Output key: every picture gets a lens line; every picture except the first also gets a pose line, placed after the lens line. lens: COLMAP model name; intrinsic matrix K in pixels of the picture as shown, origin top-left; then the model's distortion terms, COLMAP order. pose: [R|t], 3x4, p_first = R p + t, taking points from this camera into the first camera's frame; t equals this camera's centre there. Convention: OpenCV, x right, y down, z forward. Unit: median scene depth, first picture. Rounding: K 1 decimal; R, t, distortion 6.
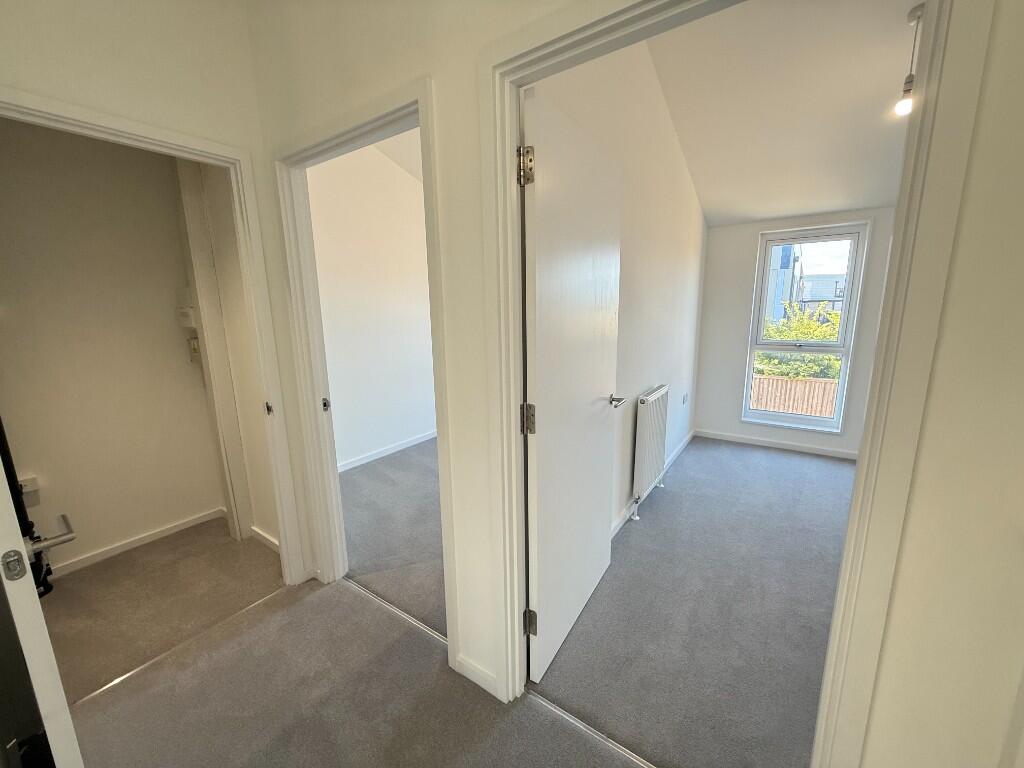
lens RADIAL K [[407.2, 0, 512.0], [0, 407.2, 384.0], [0, 0, 1]] dist [0.001240, 0.000008]
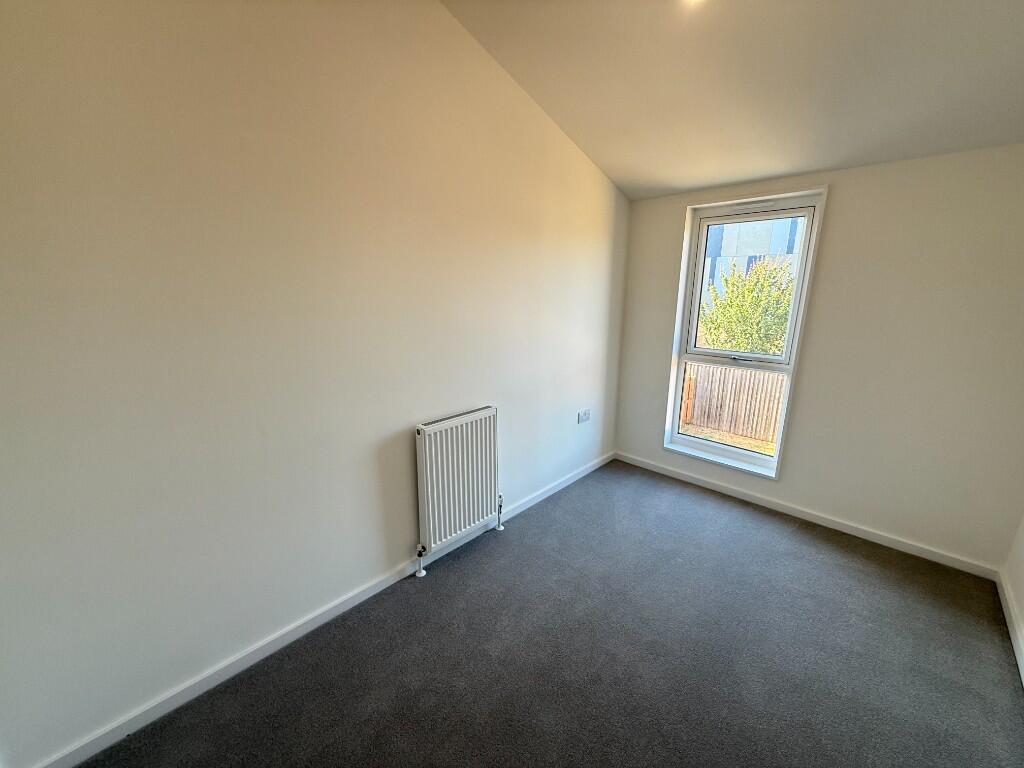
lens RADIAL K [[407.2, 0, 512.0], [0, 407.2, 384.0], [0, 0, 1]] dist [0.001240, 0.000008]
pose [[0.987071, 0.055807, -0.150252, 0.412168], [-0.048410, 0.997449, 0.052449, -0.066021], [0.152796, -0.044498, 0.987256, 0.182359]]
